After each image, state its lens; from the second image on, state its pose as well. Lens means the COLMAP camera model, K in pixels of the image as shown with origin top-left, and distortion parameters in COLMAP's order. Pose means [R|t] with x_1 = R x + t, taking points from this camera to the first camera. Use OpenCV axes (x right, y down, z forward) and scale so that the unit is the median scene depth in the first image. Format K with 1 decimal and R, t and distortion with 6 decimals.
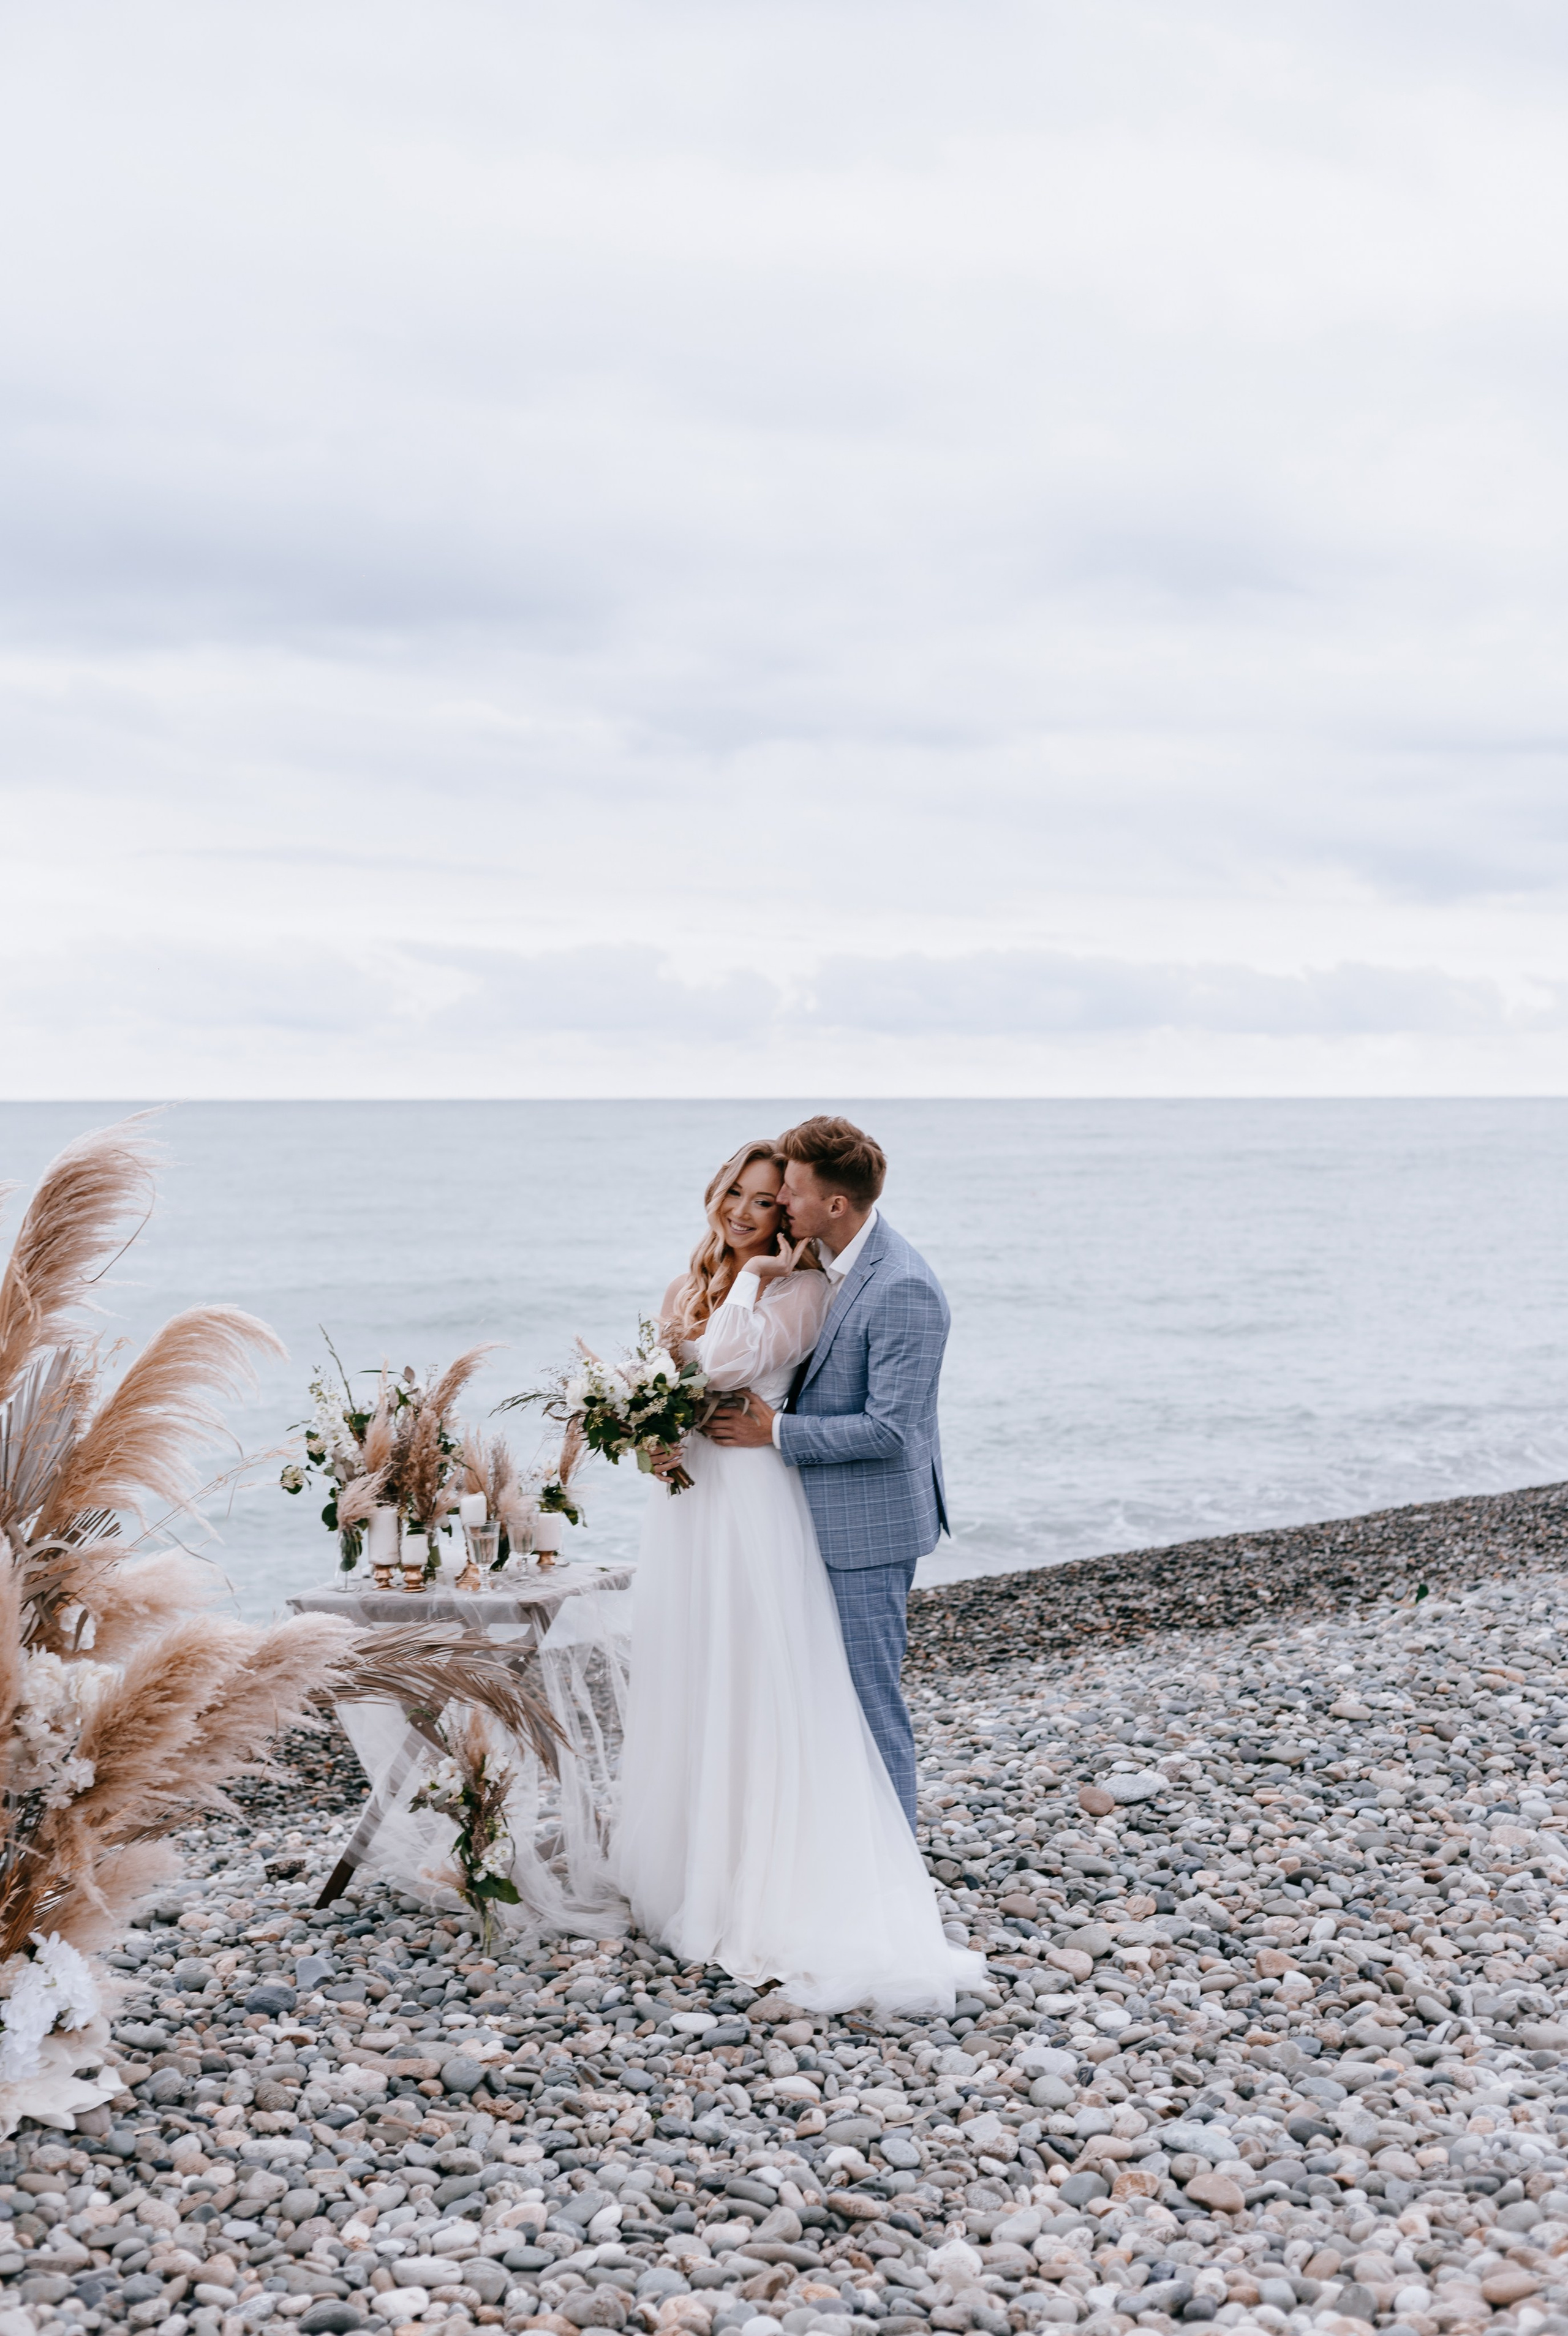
lens RADIAL K [[3457.0, 0, 784.0], [0, 3457.0, 1168.0], [0, 0, 1]] dist [0.002468, 0.022535]
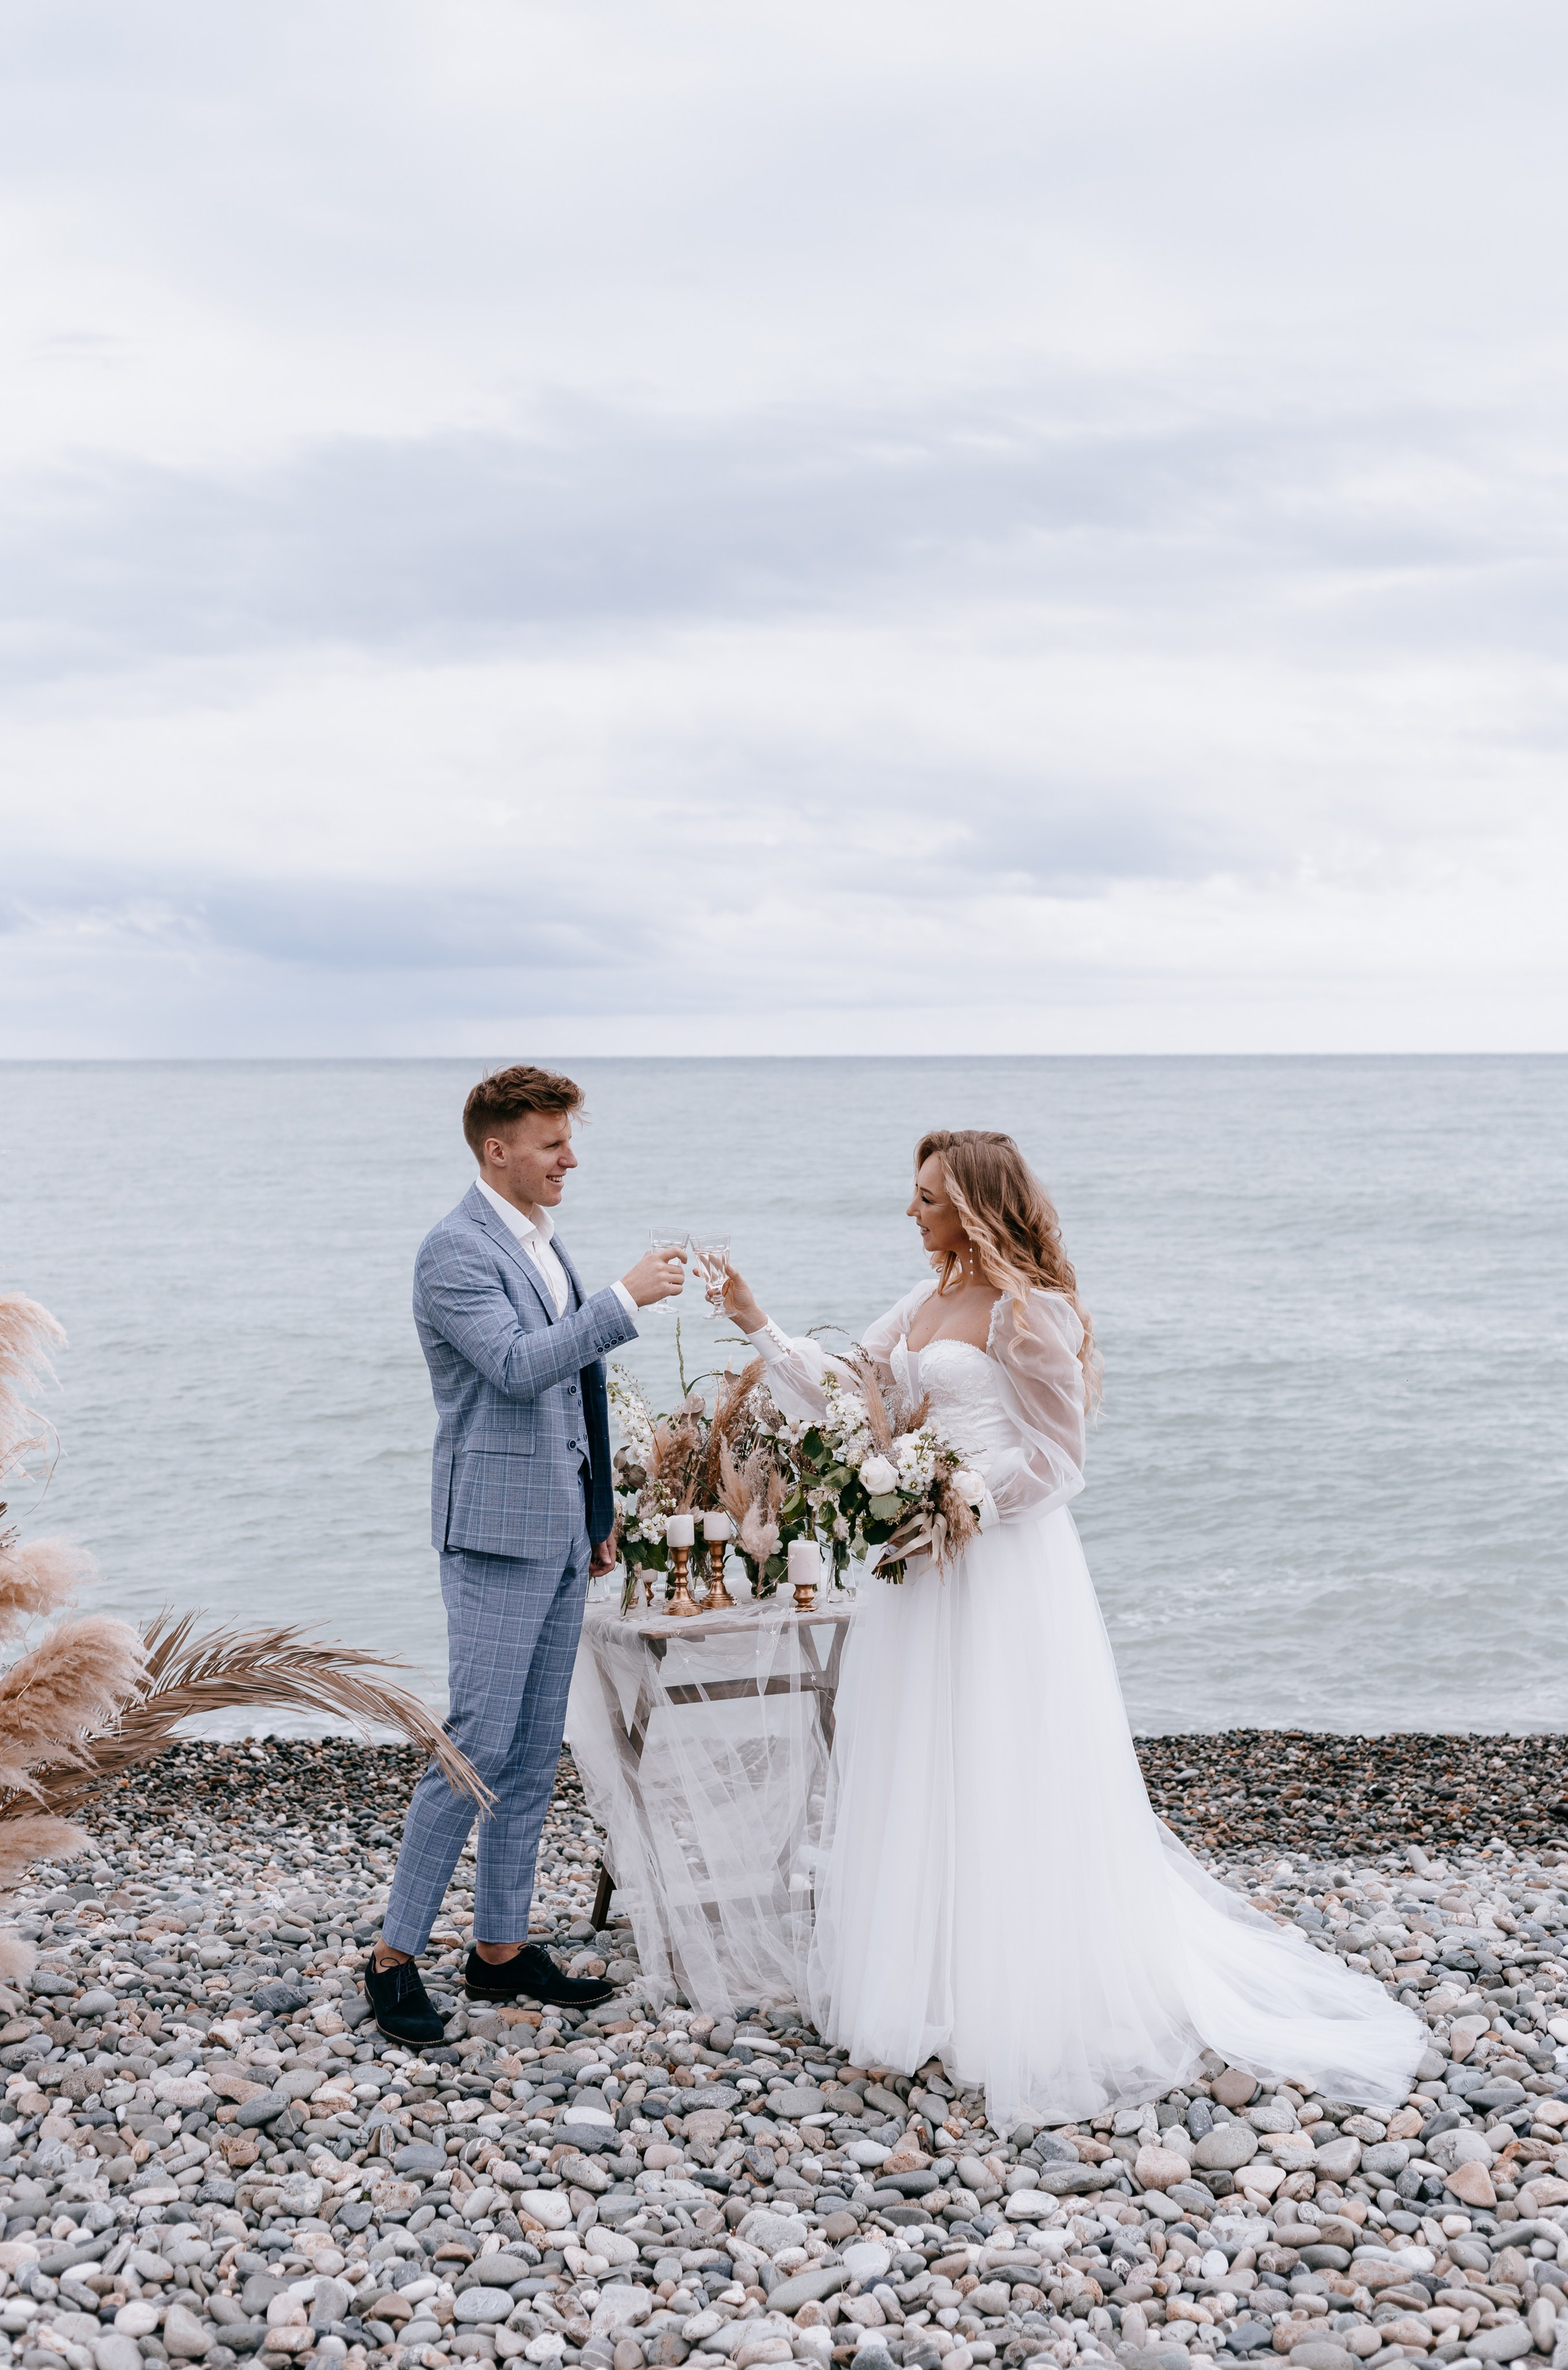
lens RADIAL K [[3398.4, 0, 784.0], [0, 3398.4, 1185.0], [0, 0, 1]] dist [0.001372, -0.043004]
pose [[0.685136, 0.025484, -0.727969, 0.669042], [-0.011330, 0.999640, 0.024331, -0.018477], [0.728327, -0.008423, 0.685178, 0.448010]]
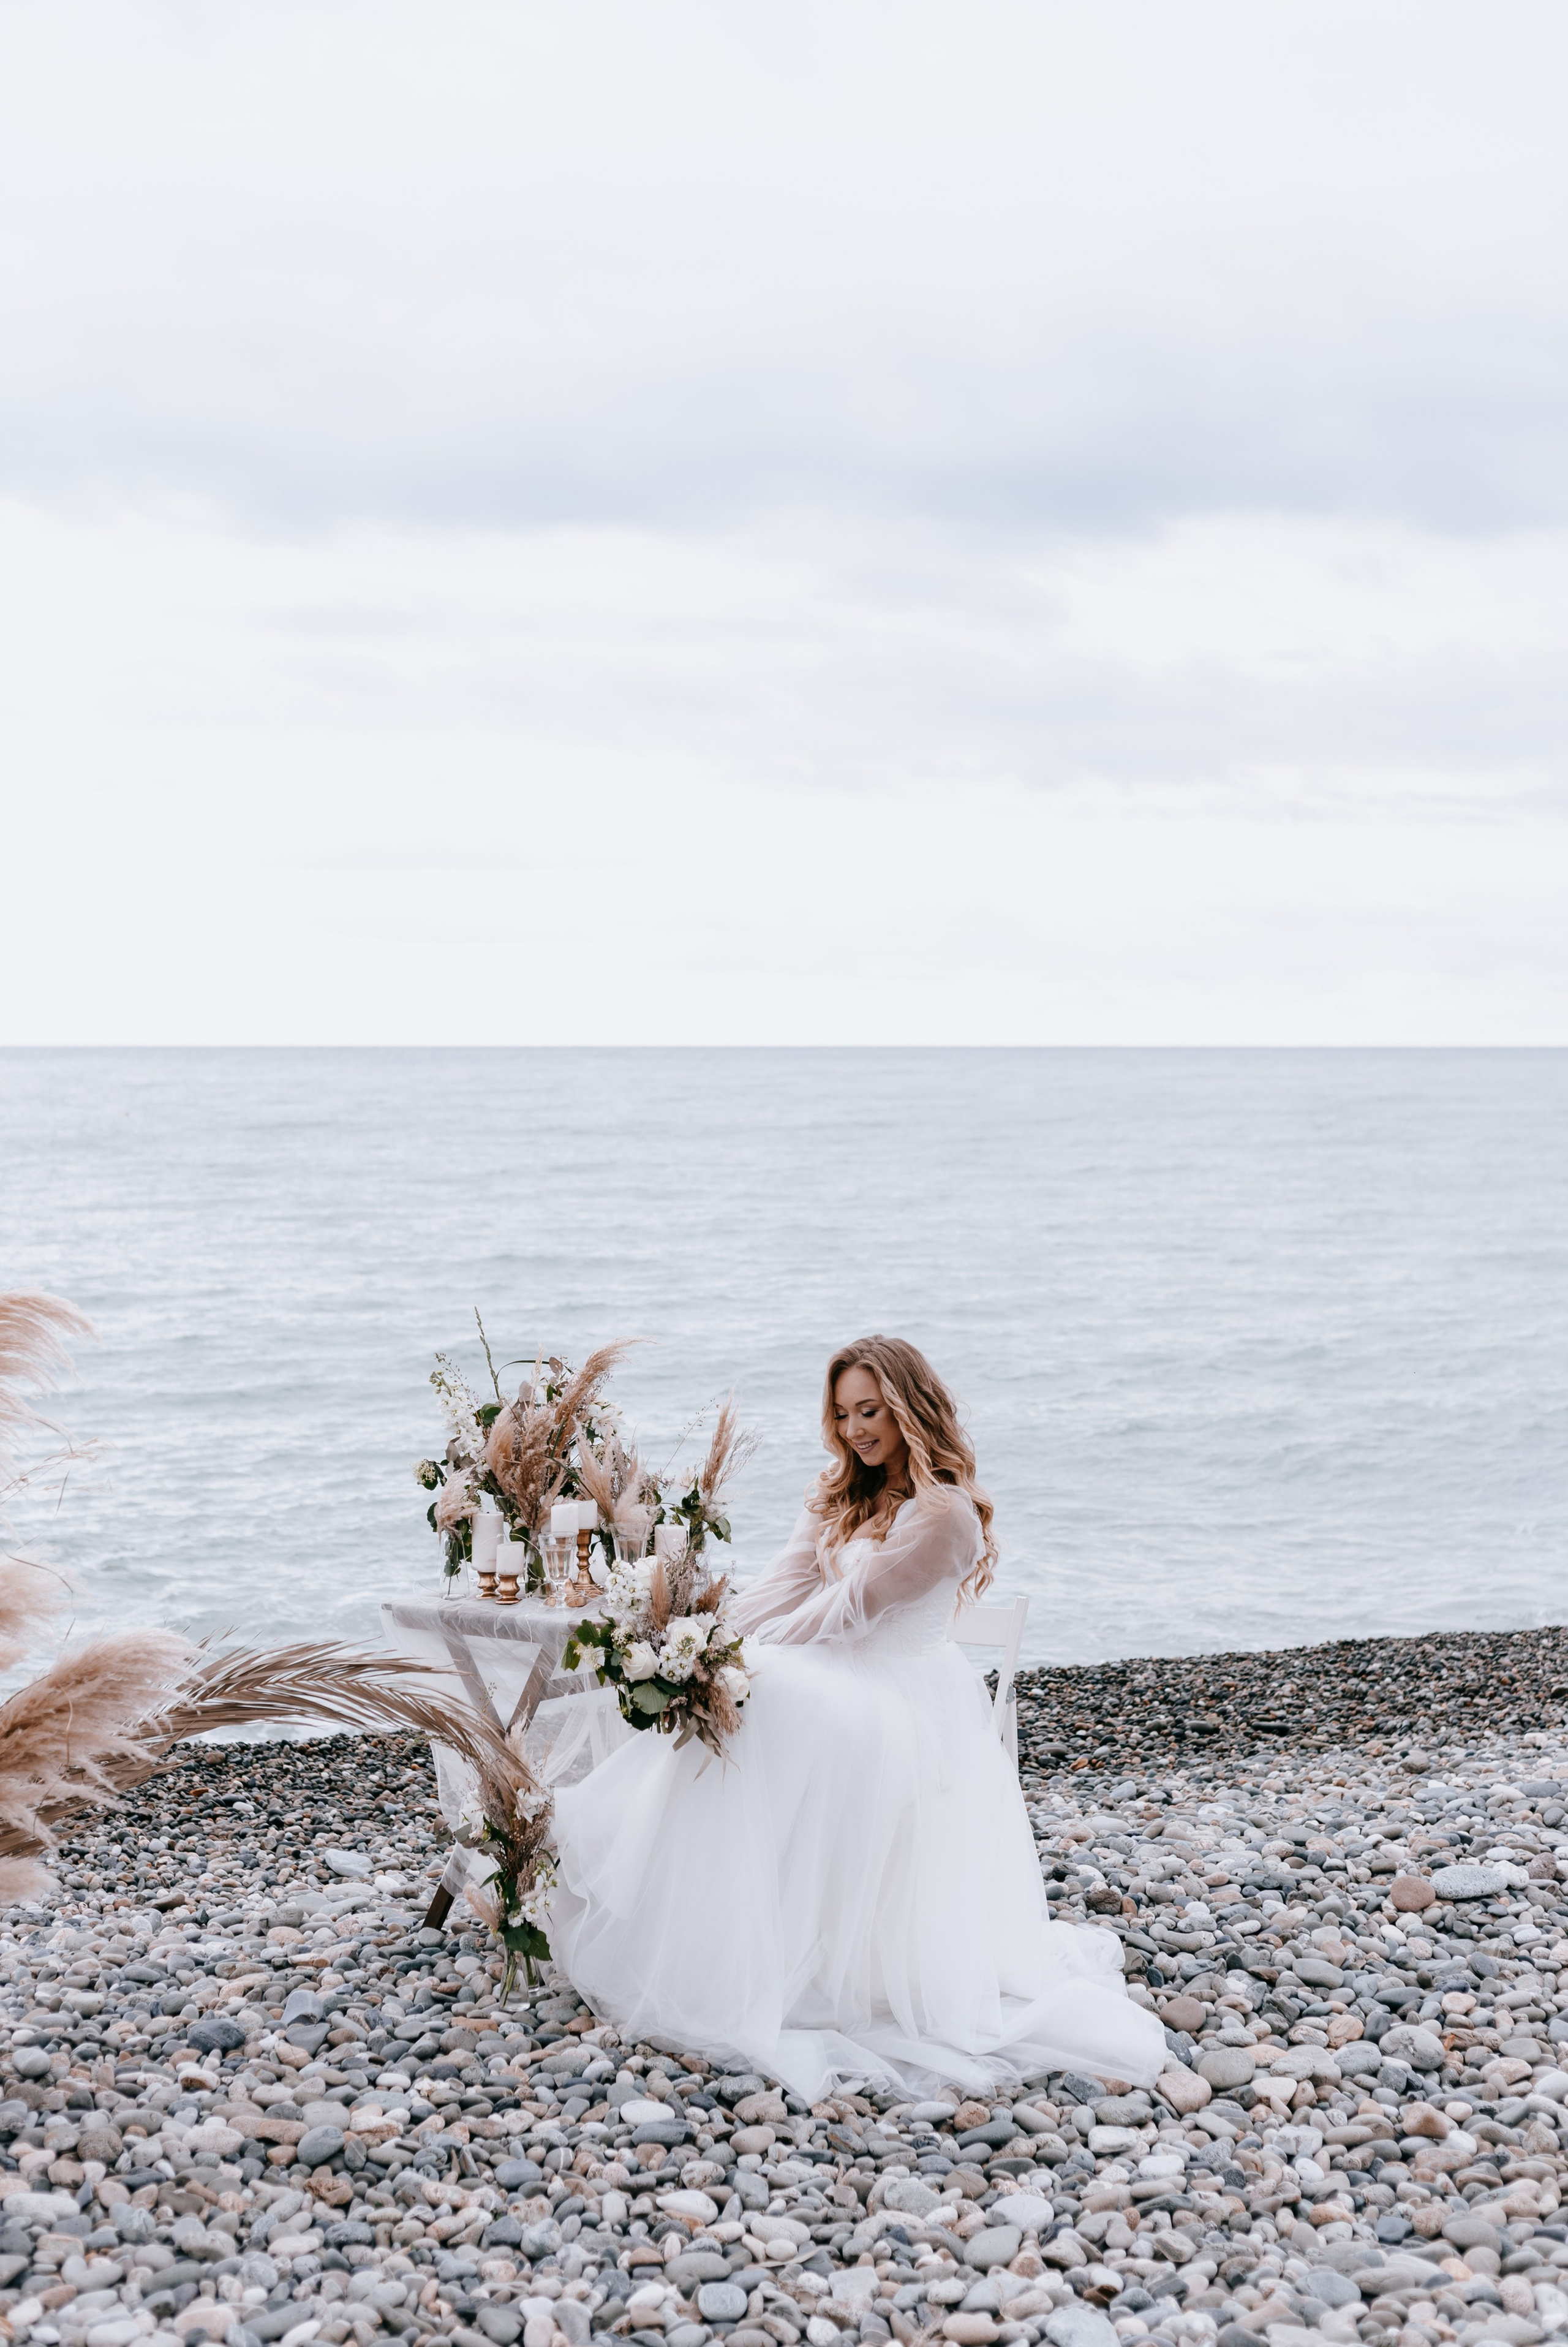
lens RADIAL K [[3438.9, 0, 784.0], [0, 3438.9, 1173.5], [0, 0, 1]] dist [0.001961, -0.034065]
pose [[0.921881, 0.016794, -0.387108, 0.356784], [-0.010381, 0.999772, 0.018651, -0.011264], [0.387333, -0.013176, 0.921846, 0.210318]]
